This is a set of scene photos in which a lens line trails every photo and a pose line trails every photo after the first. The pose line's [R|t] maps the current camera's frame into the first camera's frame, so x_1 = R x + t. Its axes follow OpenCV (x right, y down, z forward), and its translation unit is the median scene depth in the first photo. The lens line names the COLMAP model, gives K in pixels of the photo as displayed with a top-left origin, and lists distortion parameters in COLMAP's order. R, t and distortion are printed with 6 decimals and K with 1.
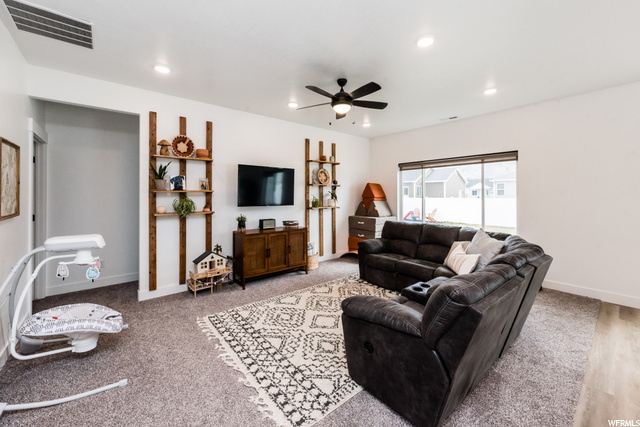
lens RADIAL K [[259.0, 0, 317.9], [0, 259.0, 196.9], [0, 0, 1]] dist [0.000045, -0.000092]
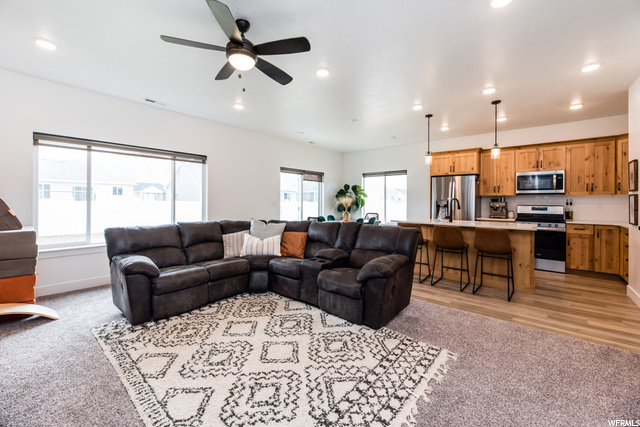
lens RADIAL K [[259.0, 0, 317.0], [0, 259.0, 199.8], [0, 0, 1]] dist [0.000045, -0.000092]
pose [[-0.172326, 0.005624, 0.985024, -0.880453], [-0.000309, 0.999983, -0.005764, 0.055996], [-0.985040, -0.001298, -0.172321, 1.237938]]
